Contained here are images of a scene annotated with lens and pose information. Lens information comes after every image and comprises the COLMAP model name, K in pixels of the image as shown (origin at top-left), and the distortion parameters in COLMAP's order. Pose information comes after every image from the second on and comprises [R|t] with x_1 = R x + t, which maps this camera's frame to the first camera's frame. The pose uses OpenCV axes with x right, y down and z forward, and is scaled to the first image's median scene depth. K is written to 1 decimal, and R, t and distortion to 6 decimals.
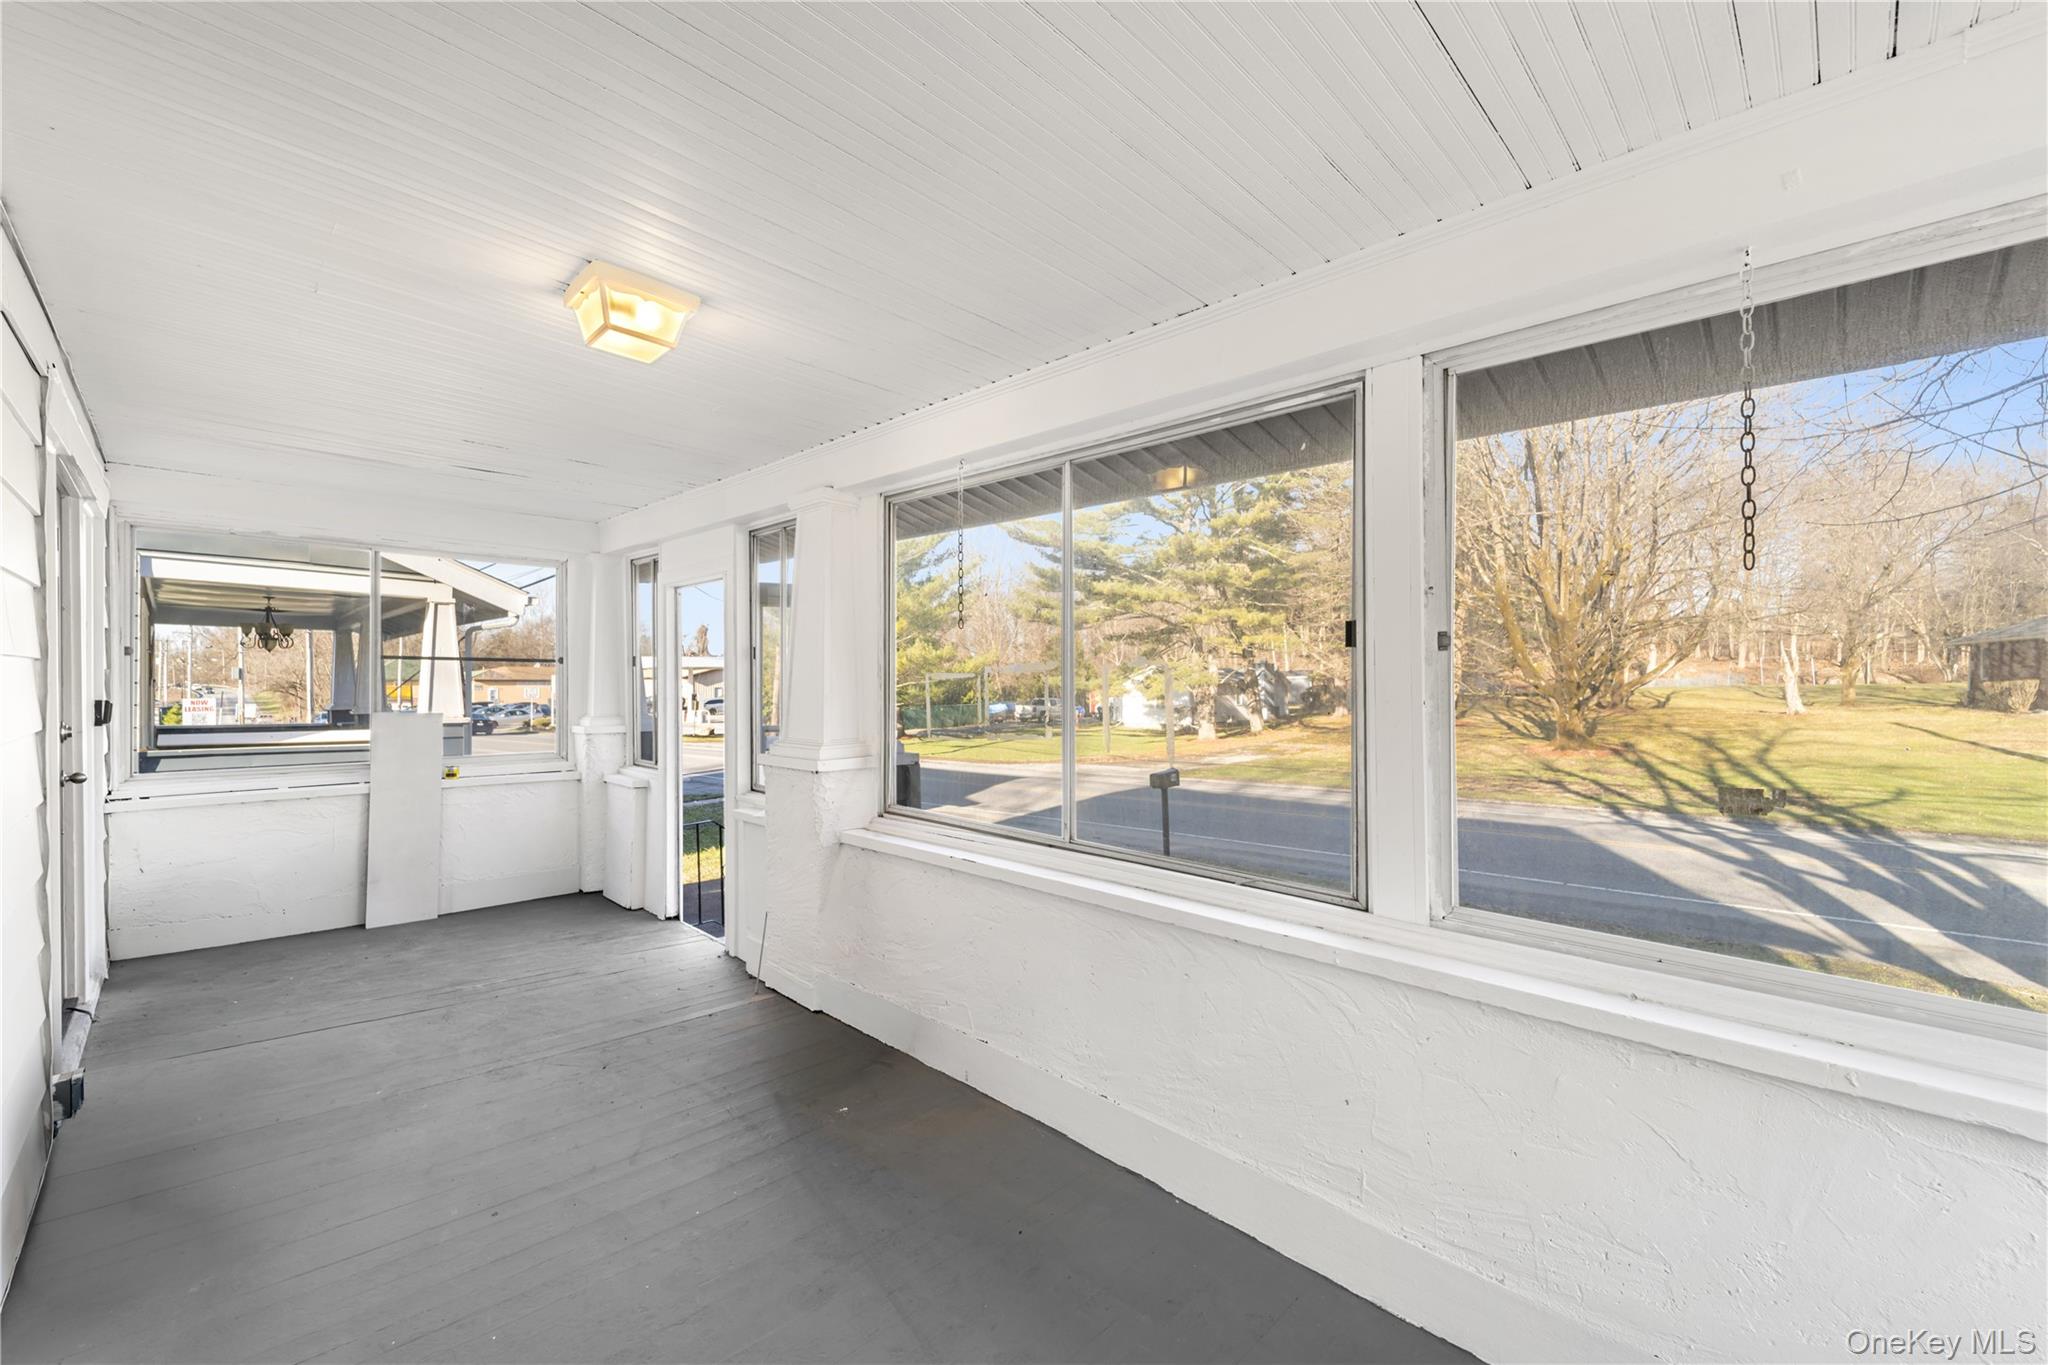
lens RADIAL K [[809.9, 0, 1024.0], [0, 809.9, 682.5], [0, 0, 1]] dist [0.014925, -0.000127]
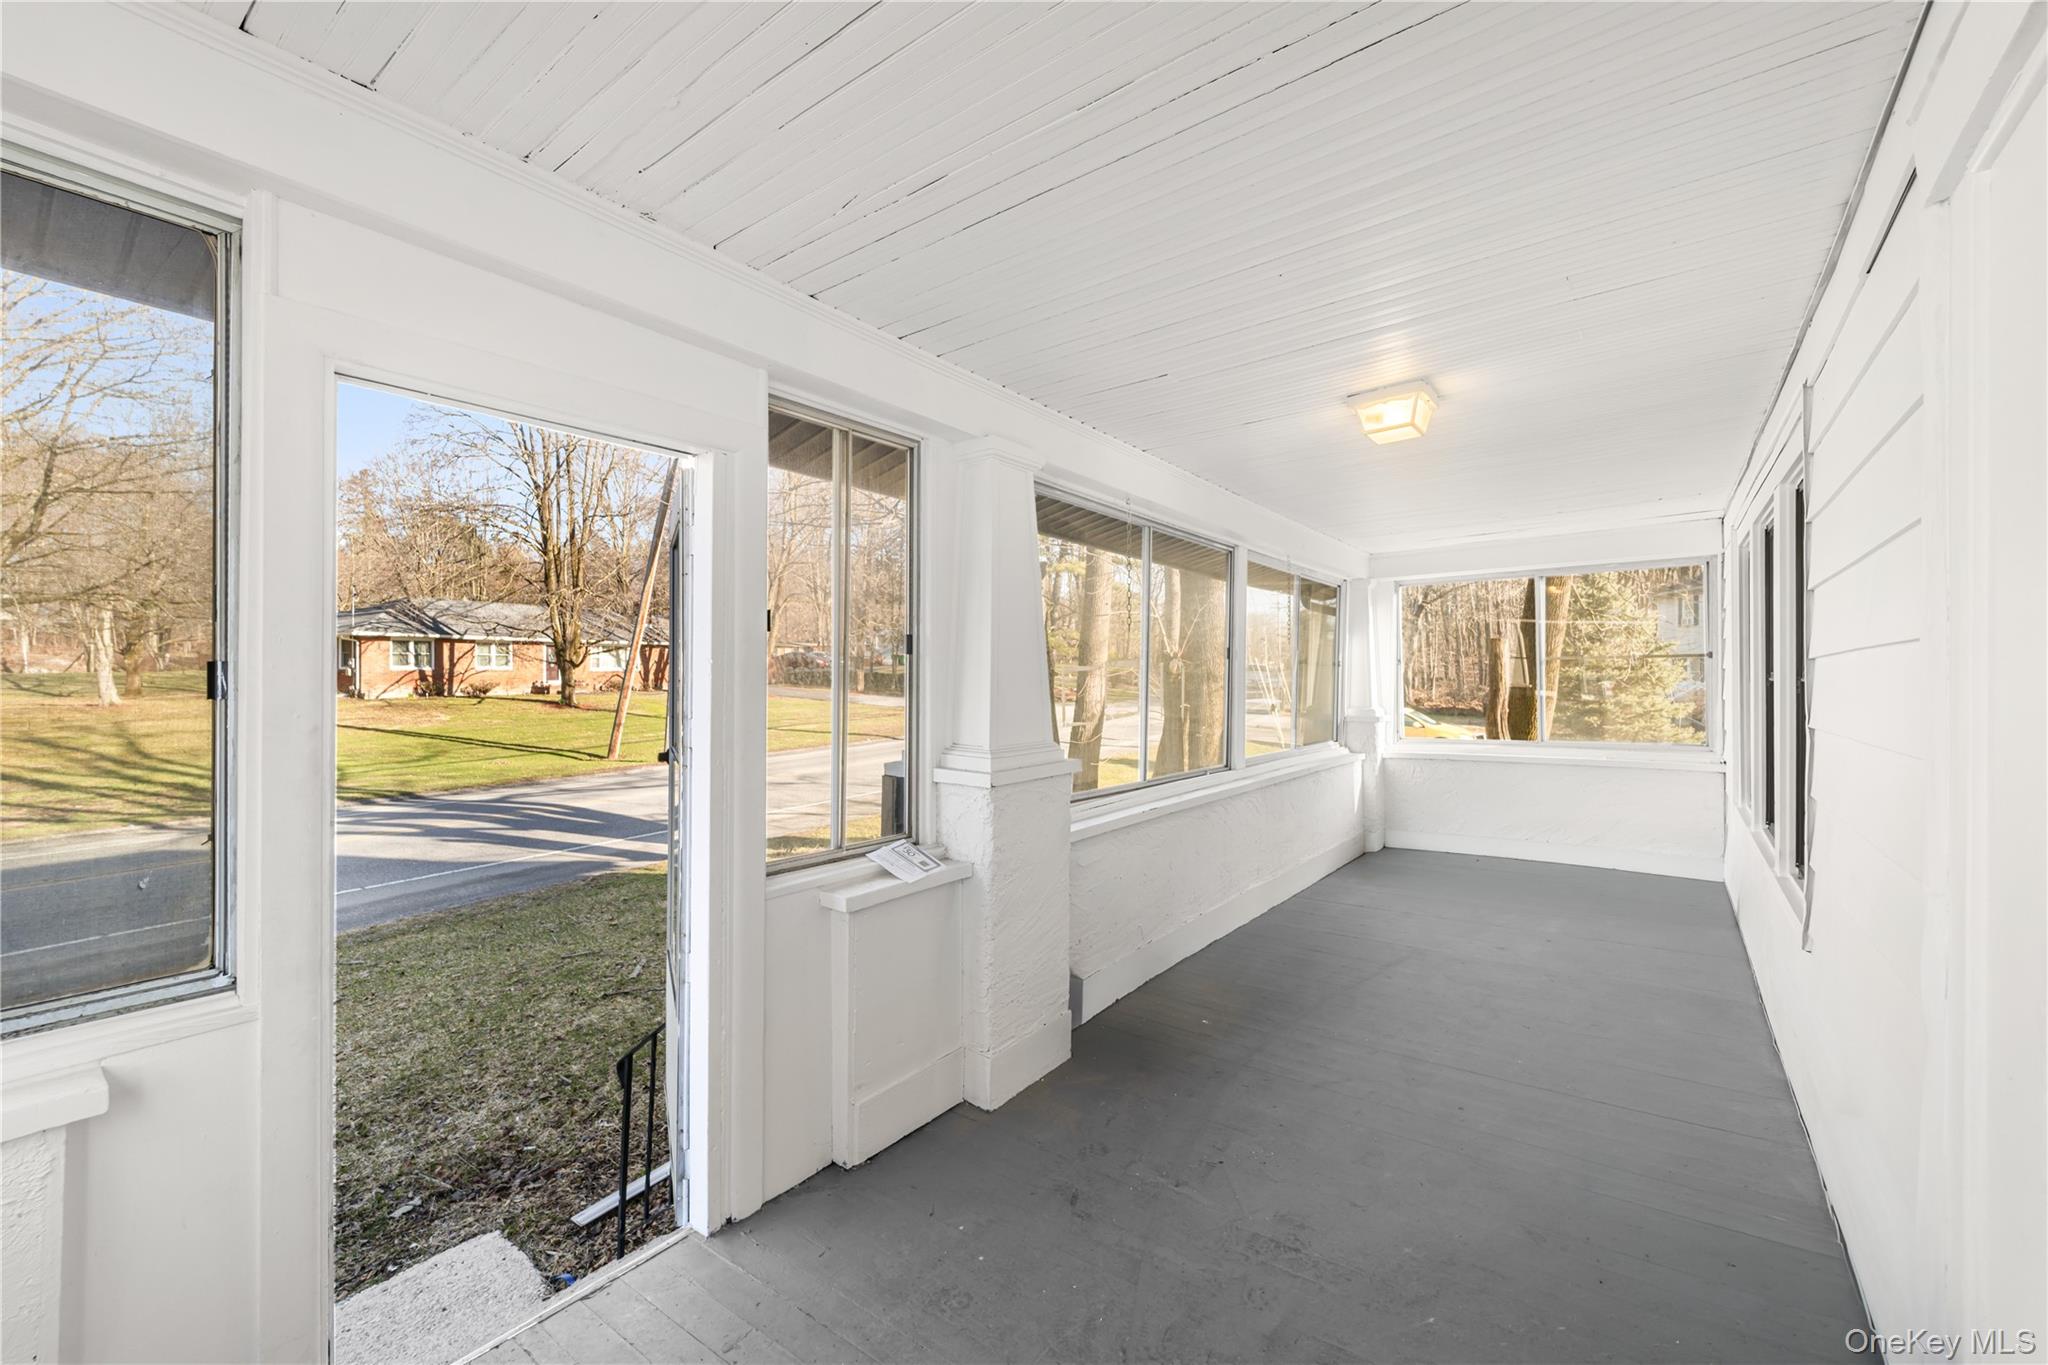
lens RADIAL K [[824.6, 0, 1030.9], [0, 824.6, 689.1], [0, 0, 1]] dist [0.025006, -0.015202]
pose [[-0.180233, 0.003992, 0.983616, -1.287437], [-0.023921, 0.999678, -0.008440, 0.029885], [-0.983333, -0.025050, -0.180080, 1.347604]]
